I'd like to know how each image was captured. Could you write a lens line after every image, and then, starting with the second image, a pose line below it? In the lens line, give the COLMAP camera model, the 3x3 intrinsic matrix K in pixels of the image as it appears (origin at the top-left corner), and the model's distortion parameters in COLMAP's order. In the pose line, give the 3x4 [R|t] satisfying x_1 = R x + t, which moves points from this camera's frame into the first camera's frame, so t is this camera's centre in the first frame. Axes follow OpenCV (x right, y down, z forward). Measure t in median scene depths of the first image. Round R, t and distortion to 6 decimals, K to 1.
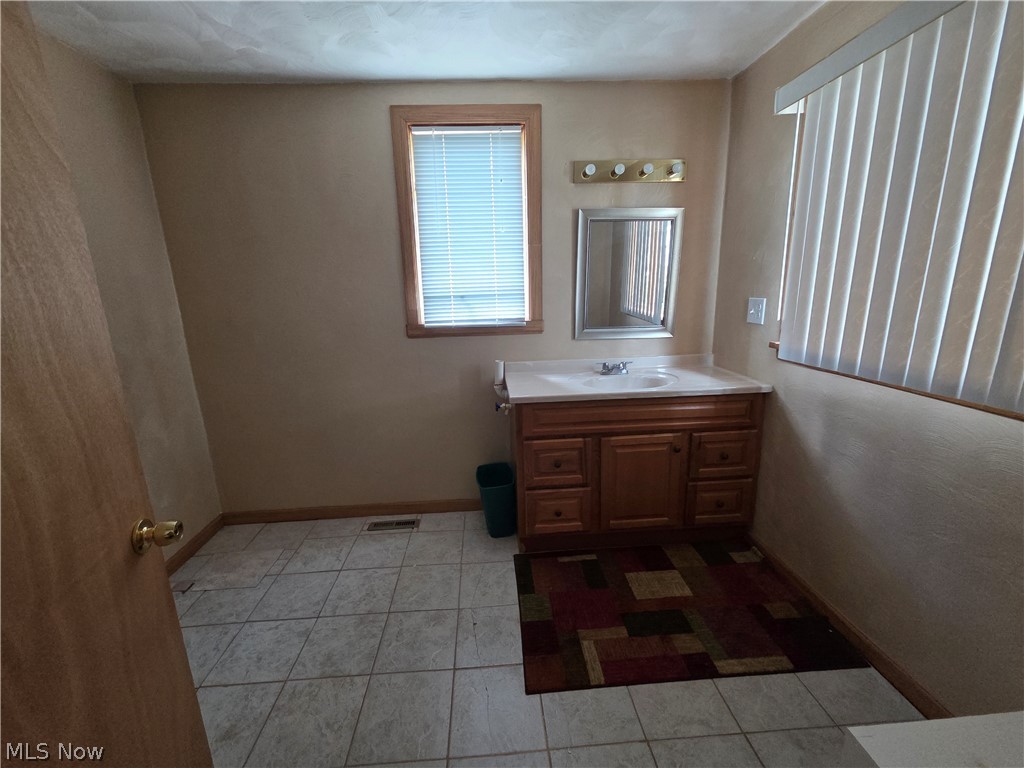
lens RADIAL K [[434.6, 0, 512.0], [0, 434.6, 384.0], [0, 0, 1]] dist [-0.001463, 0.000021]
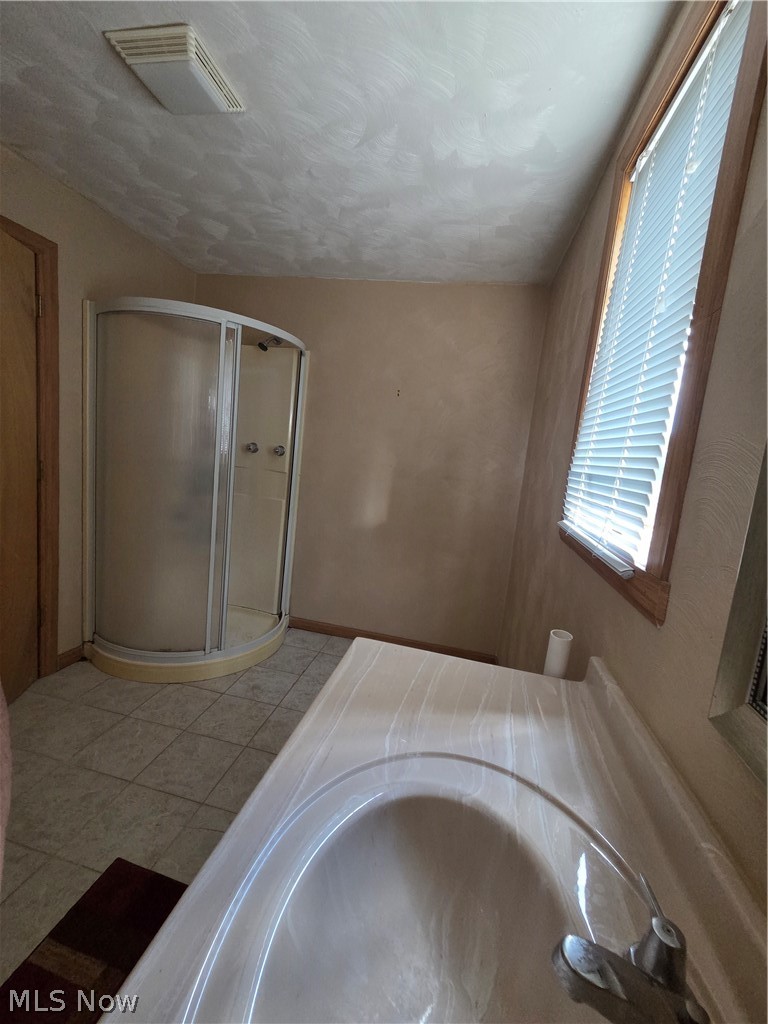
lens RADIAL K [[434.6, 0, 384.0], [0, 434.6, 512.0], [0, 0, 1]] dist [-0.001463, 0.000021]
pose [[-0.285623, 0.152037, -0.946205, 0.396429], [-0.305962, 0.921198, 0.240378, -0.212309], [0.908188, 0.358161, -0.216598, 0.923749]]
